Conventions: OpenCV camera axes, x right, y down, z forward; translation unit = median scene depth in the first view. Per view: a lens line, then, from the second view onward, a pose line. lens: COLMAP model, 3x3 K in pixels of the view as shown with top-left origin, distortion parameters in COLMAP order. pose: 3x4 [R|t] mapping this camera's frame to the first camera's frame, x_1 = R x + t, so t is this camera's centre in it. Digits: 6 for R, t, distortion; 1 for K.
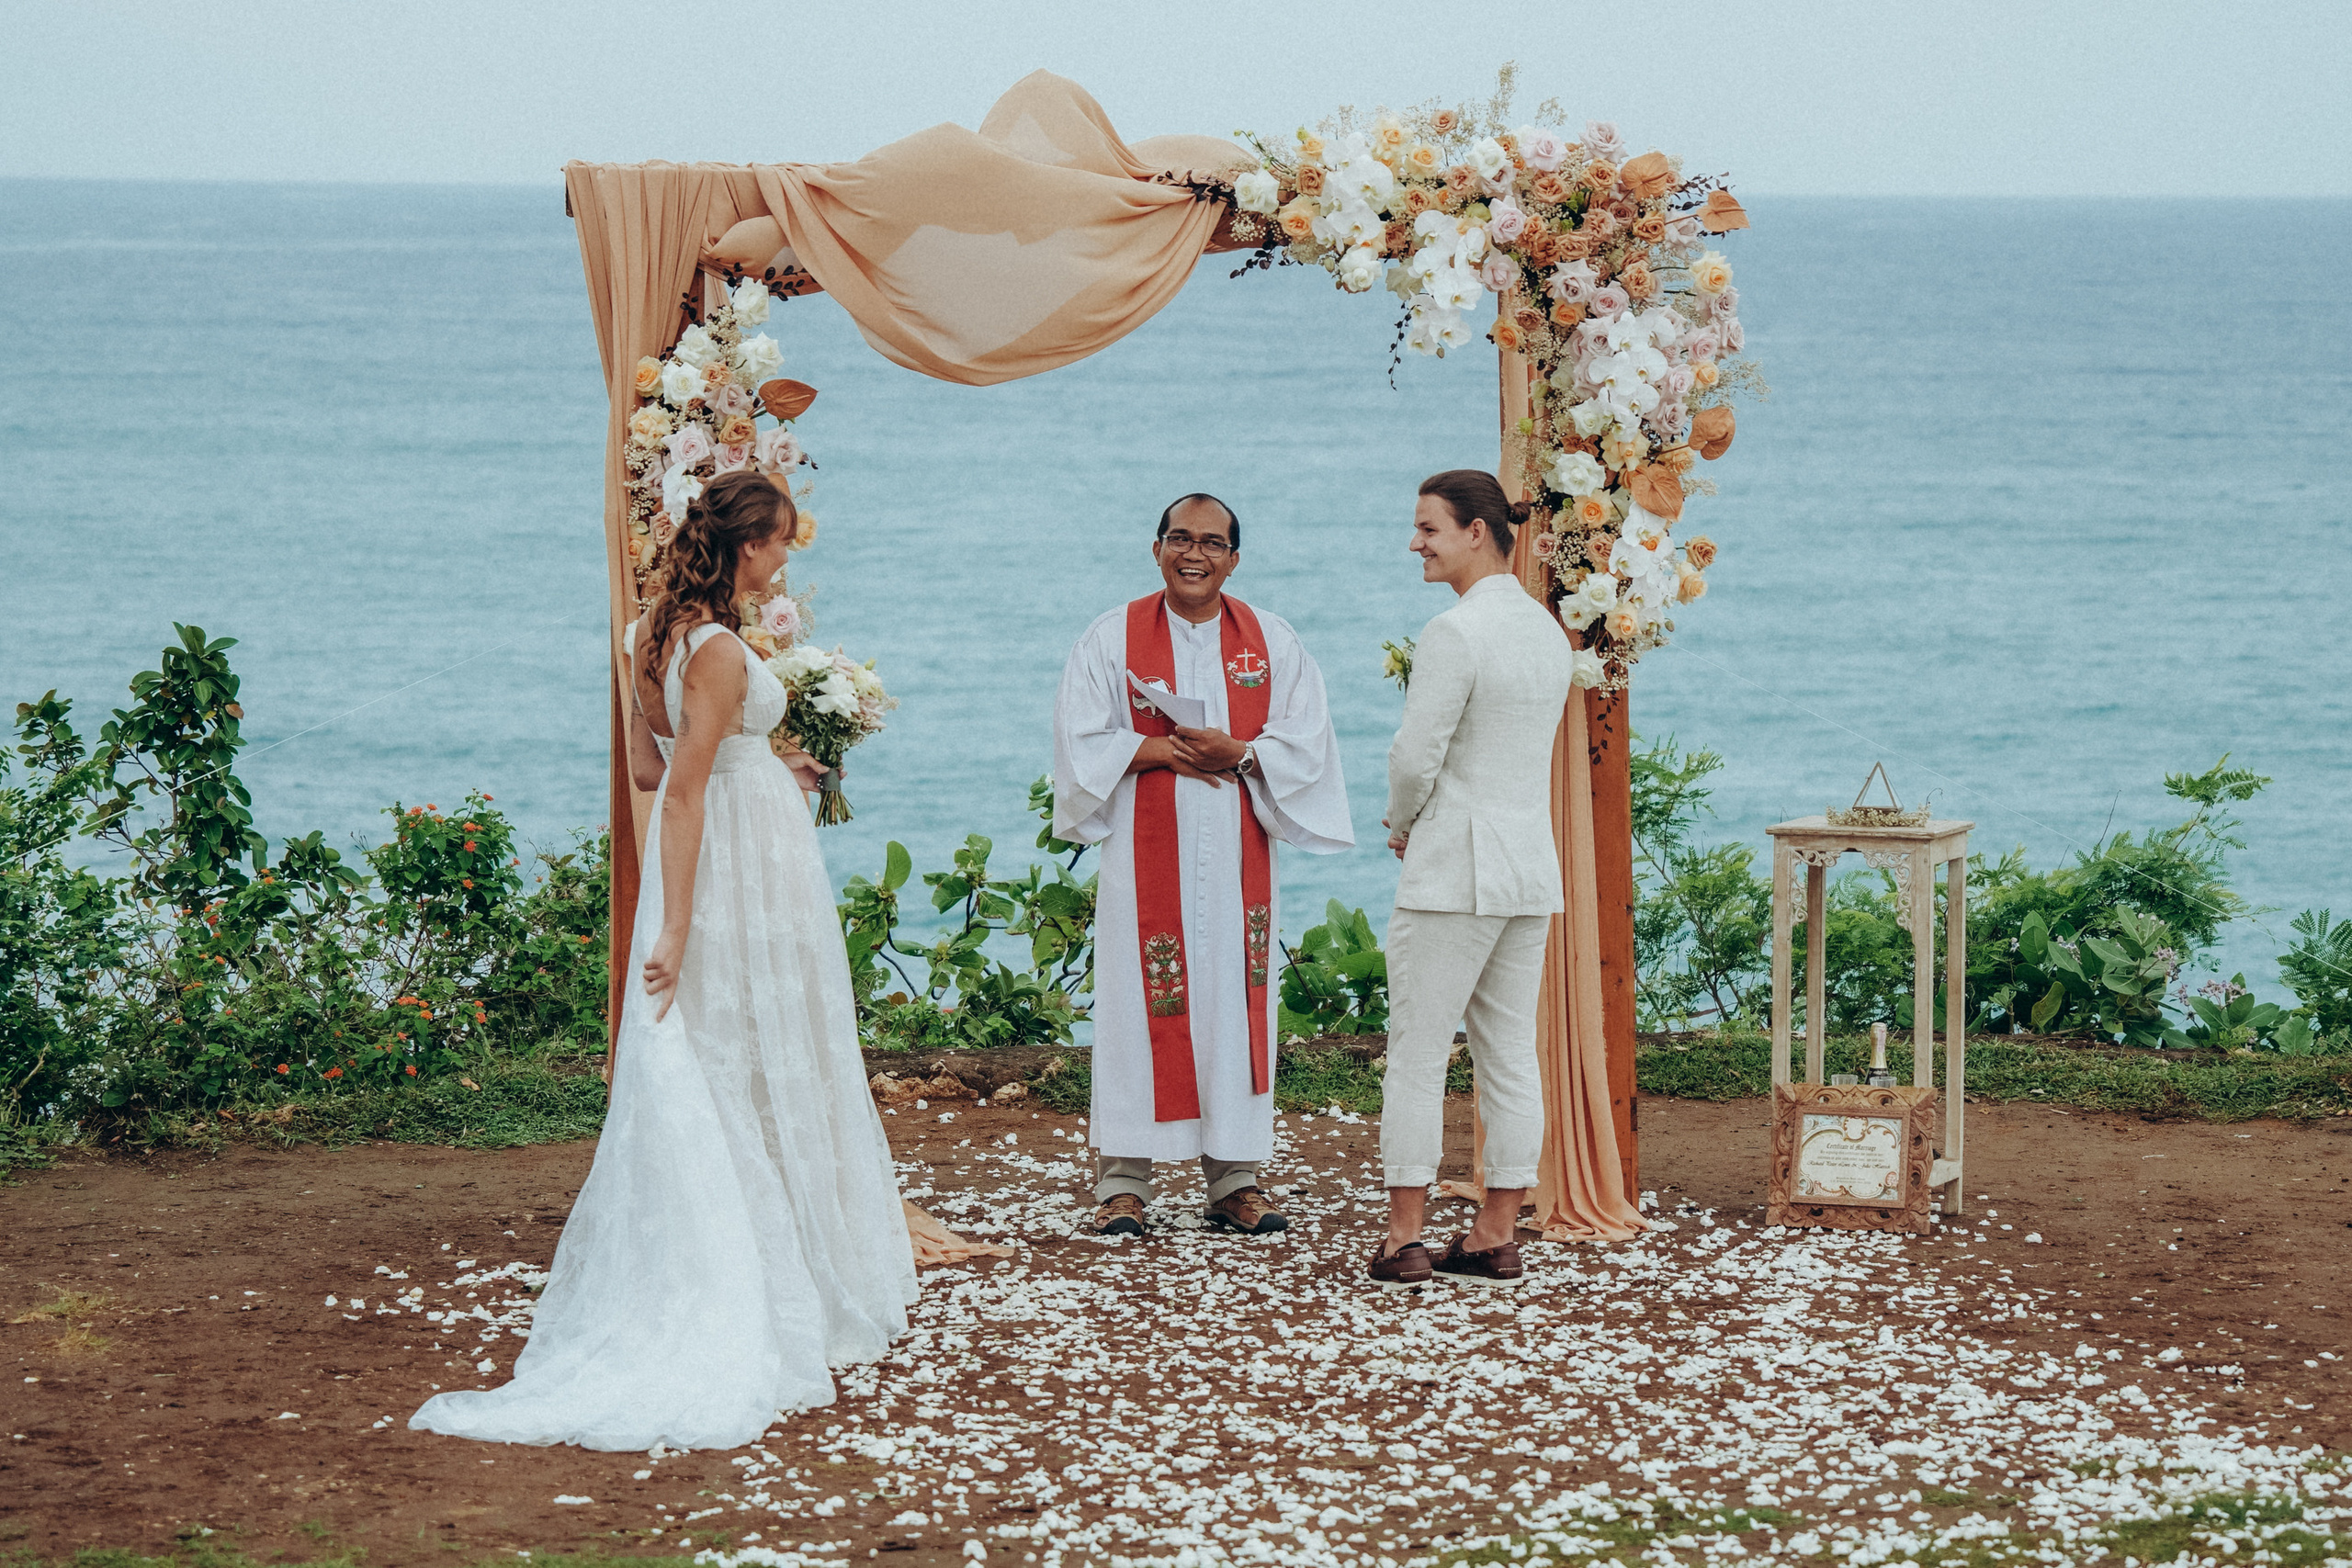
lens RADIAL K [[7089.4, 0, 1179.3], [0, 7089.4, 908.2], [0, 0, 1]] dist [0.823445, 0.272337]
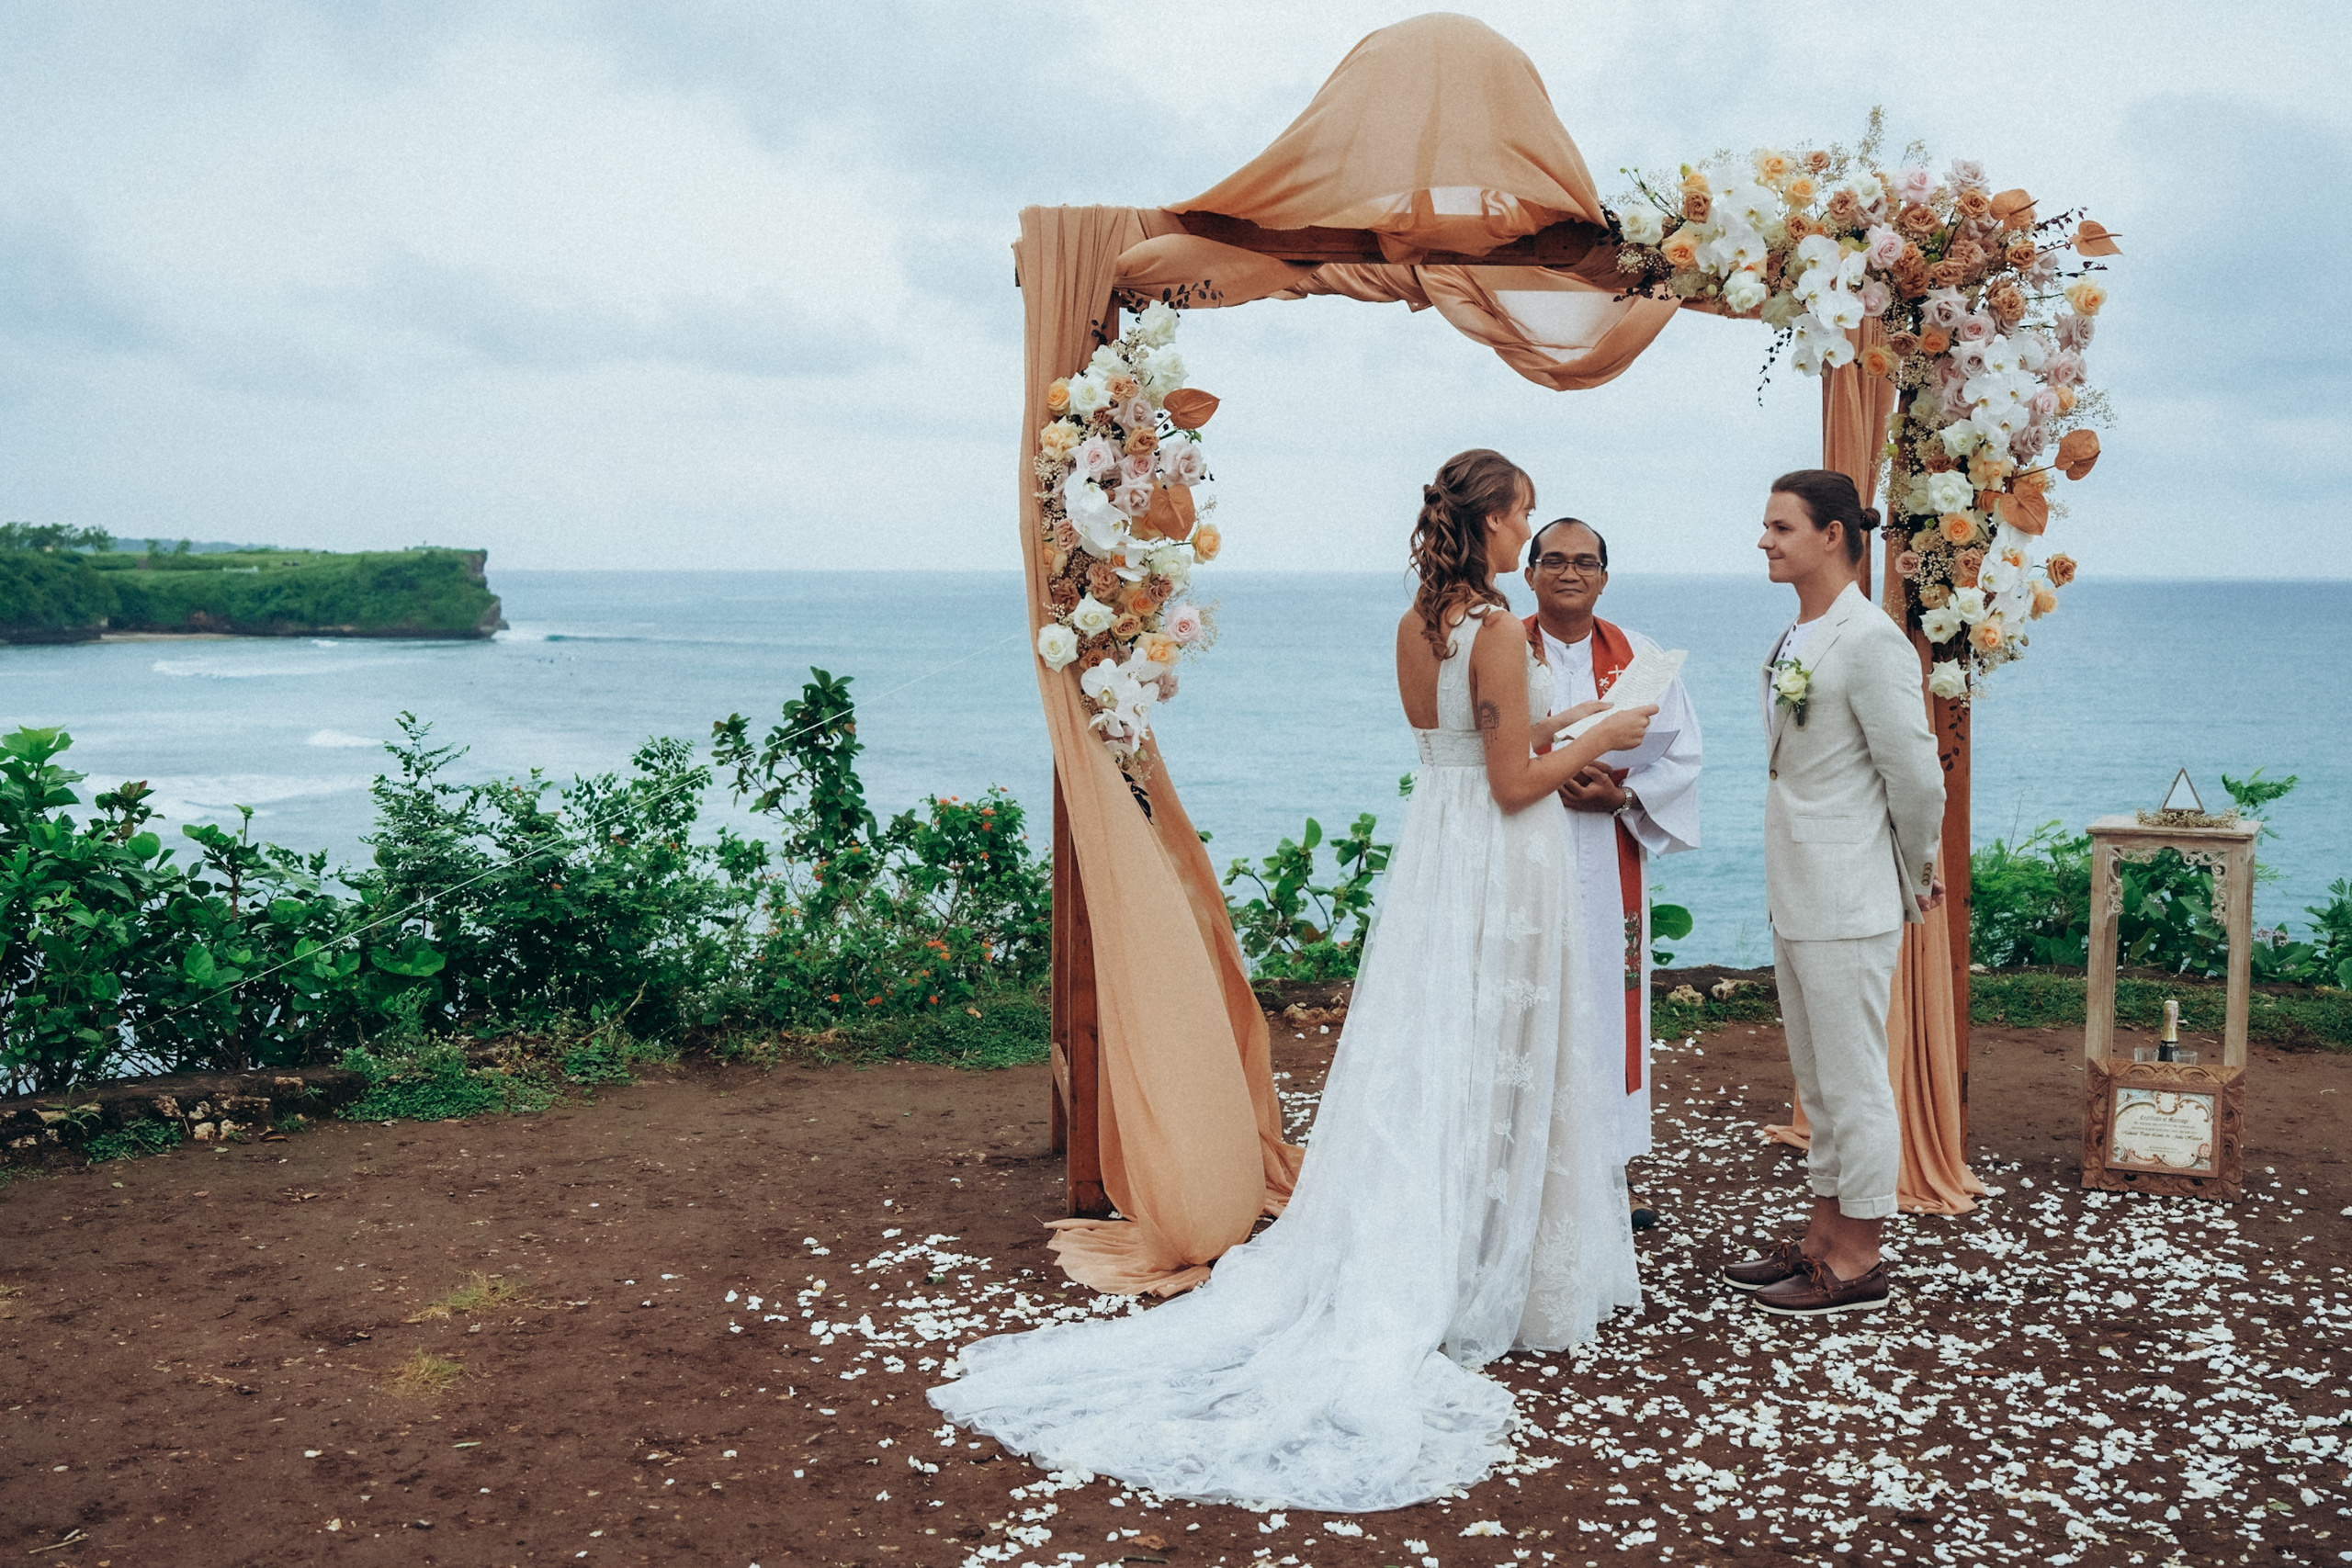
lens RADIAL K [[2454.6, 0, 1178.3], [0, 2454.6, 692.2], [0, 0, 1]] dist [-0.236420, 0.003797]
pose [[0.994836, 0.002644, -0.101462, -0.020379], [-0.007588, 0.998800, -0.048379, -0.013635], [0.101213, 0.048900, 0.993662, 0.633072]]
